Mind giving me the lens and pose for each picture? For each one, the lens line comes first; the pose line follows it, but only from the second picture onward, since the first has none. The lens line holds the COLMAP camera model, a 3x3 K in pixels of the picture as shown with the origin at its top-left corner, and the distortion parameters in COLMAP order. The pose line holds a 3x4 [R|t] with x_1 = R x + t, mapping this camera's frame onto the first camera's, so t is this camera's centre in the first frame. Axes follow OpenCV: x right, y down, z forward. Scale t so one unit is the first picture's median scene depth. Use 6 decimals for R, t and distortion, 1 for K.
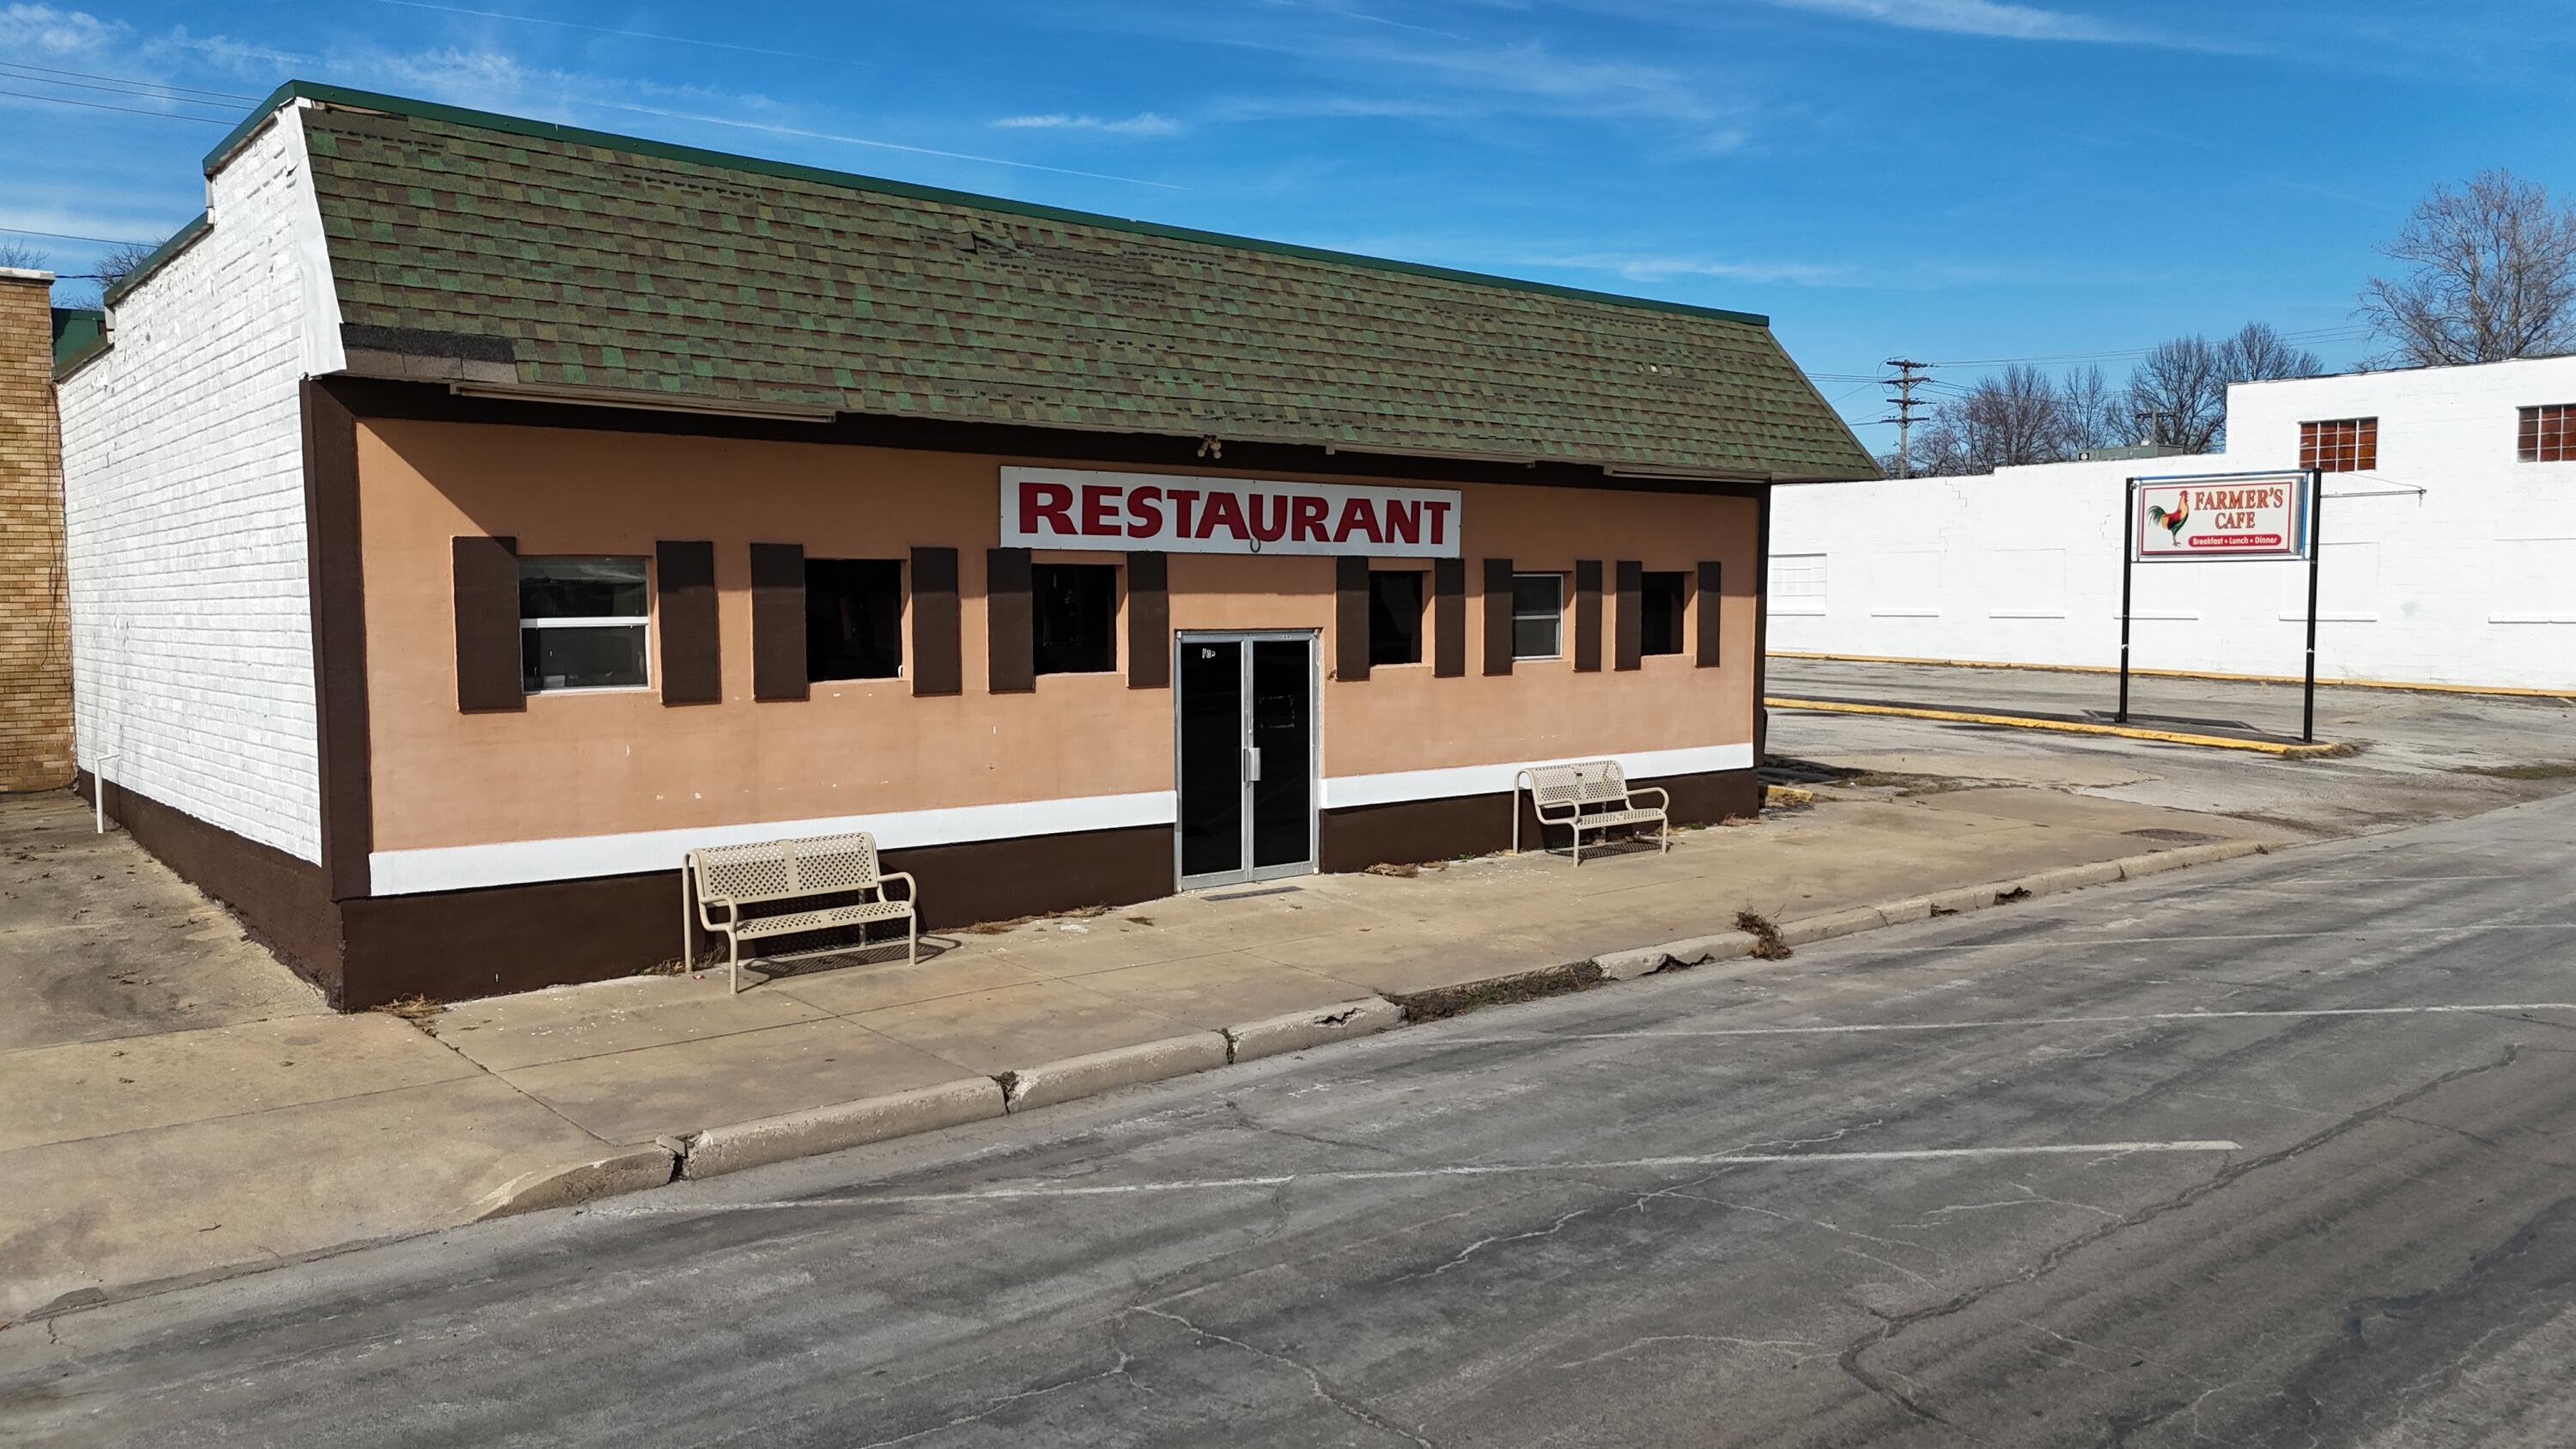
lens RADIAL K [[1878.5, 0, 1298.6], [0, 1878.5, 725.8], [0, 0, 1]] dist [0.091695, -0.092368]
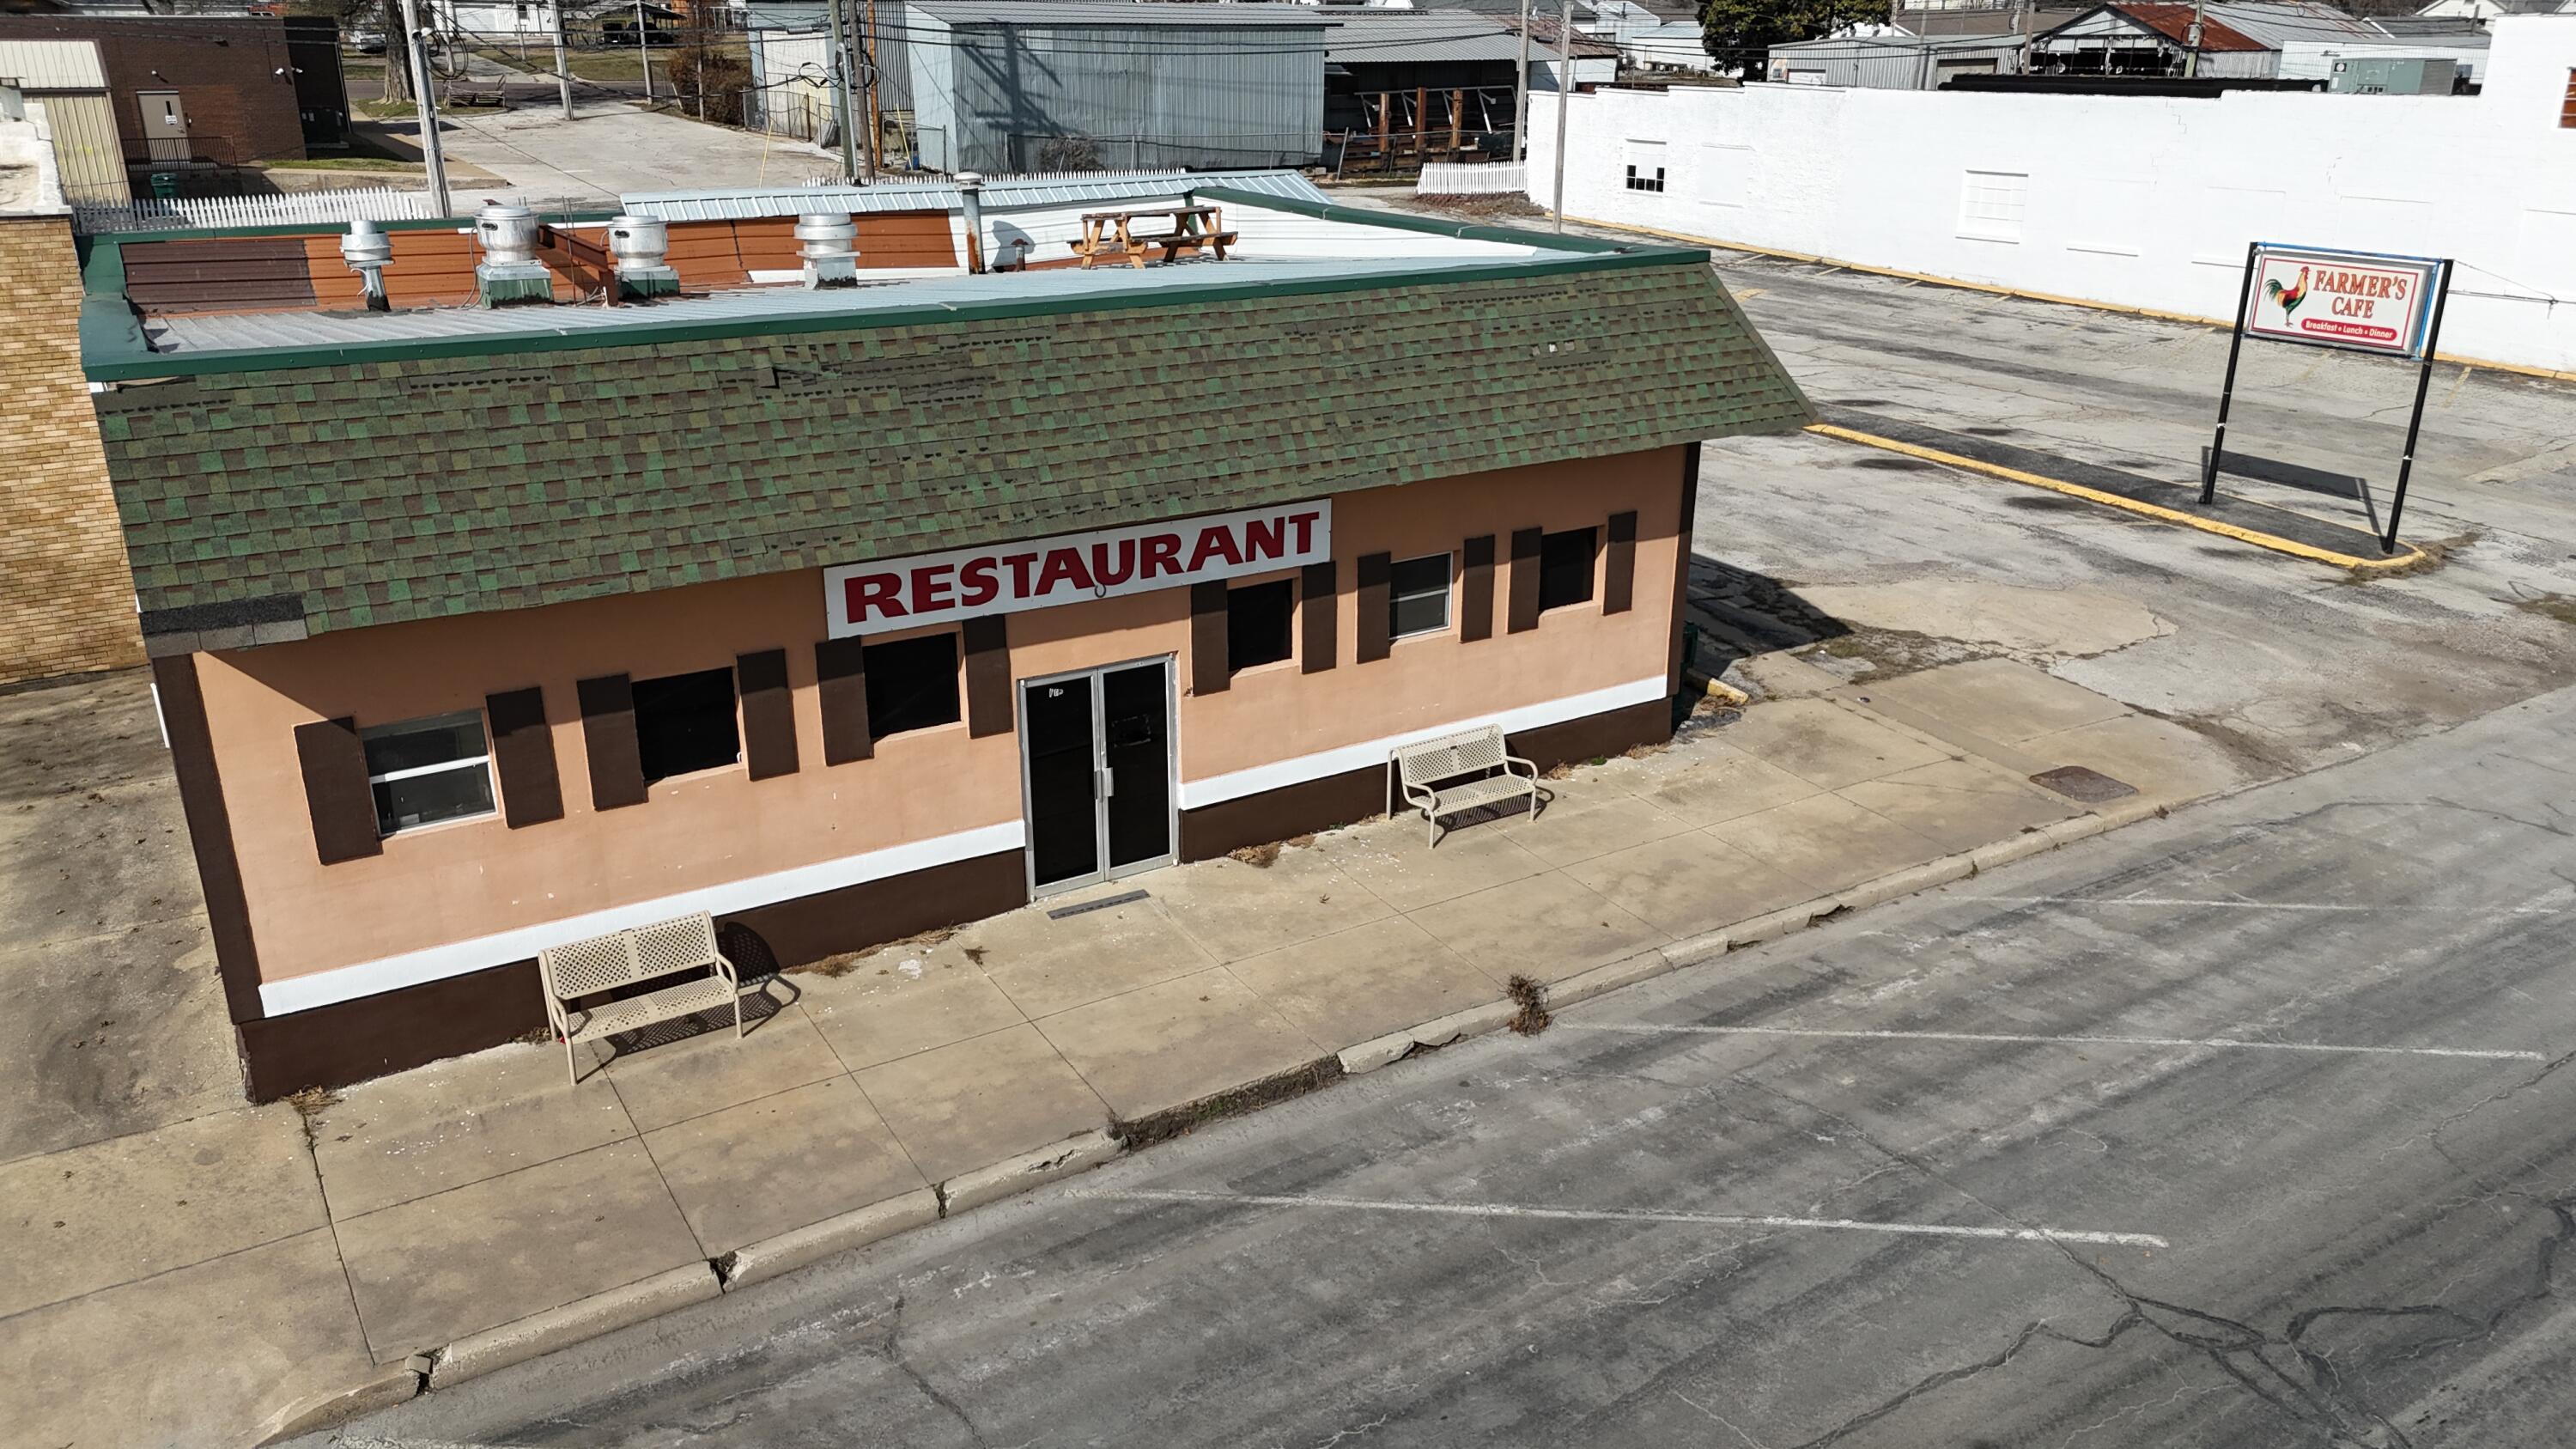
lens RADIAL K [[1878.5, 0, 1298.6], [0, 1878.5, 725.8], [0, 0, 1]] dist [0.091695, -0.092368]
pose [[0.990057, 0.052054, -0.130685, 0.244683], [-0.013612, 0.960107, 0.279301, -0.341152], [0.140010, -0.274745, 0.951269, -0.011617]]
